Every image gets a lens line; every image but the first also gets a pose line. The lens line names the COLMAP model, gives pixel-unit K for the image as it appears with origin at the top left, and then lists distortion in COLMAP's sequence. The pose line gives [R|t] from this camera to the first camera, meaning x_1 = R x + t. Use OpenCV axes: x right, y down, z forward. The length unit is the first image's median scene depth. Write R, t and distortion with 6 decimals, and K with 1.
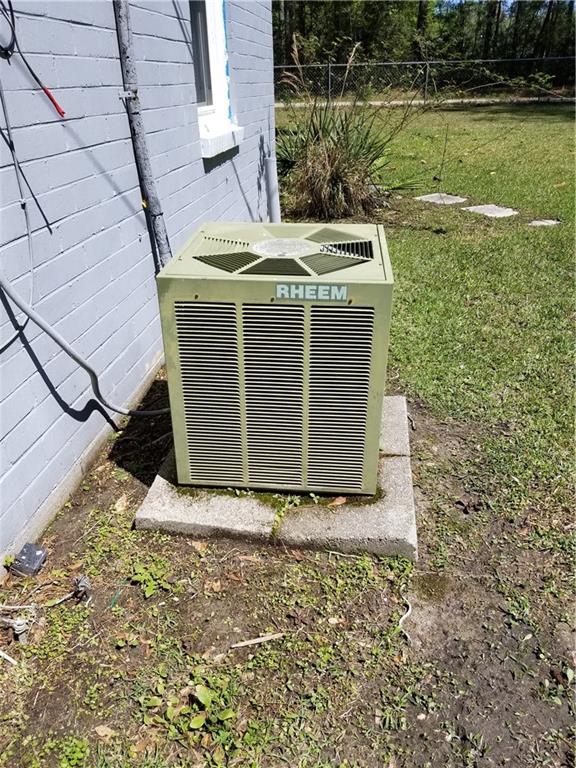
lens RADIAL K [[594.1, 0, 288.0], [0, 594.1, 384.0], [0, 0, 1]] dist [0.137650, 0.000164]
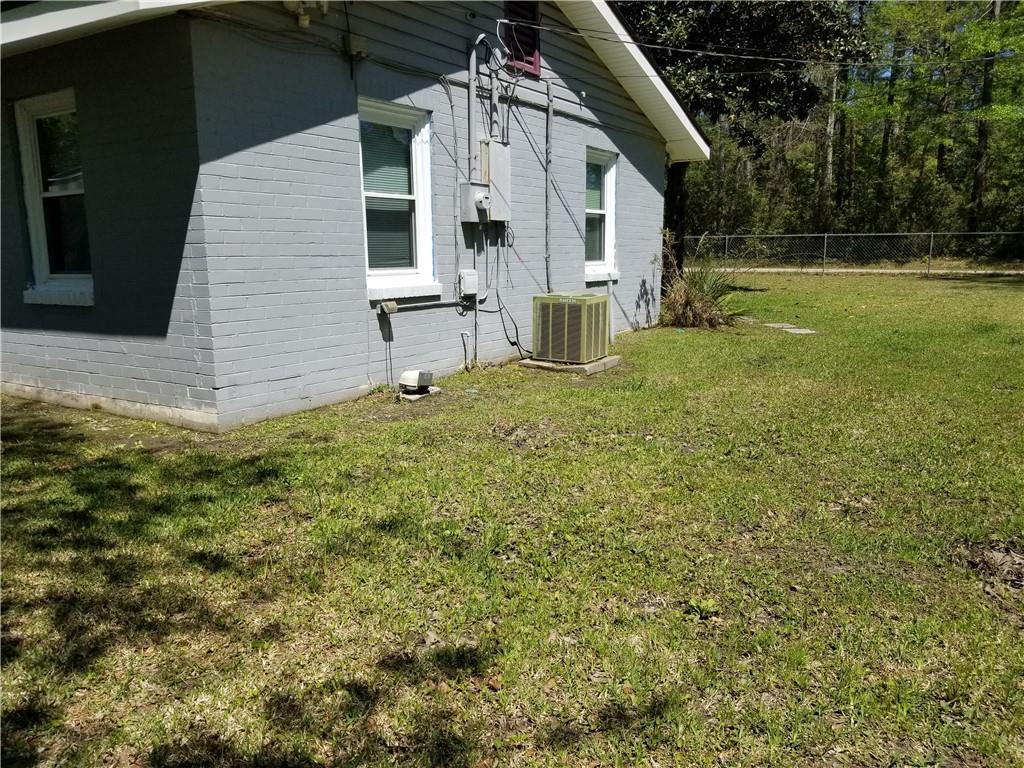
lens RADIAL K [[792.1, 0, 512.0], [0, 792.1, 384.0], [0, 0, 1]] dist [0.137650, 0.000164]
pose [[0.908759, 0.075125, -0.410505, 0.793925], [-0.193084, 0.947735, -0.254001, 0.745564], [0.369968, 0.310088, 0.875768, -1.486220]]
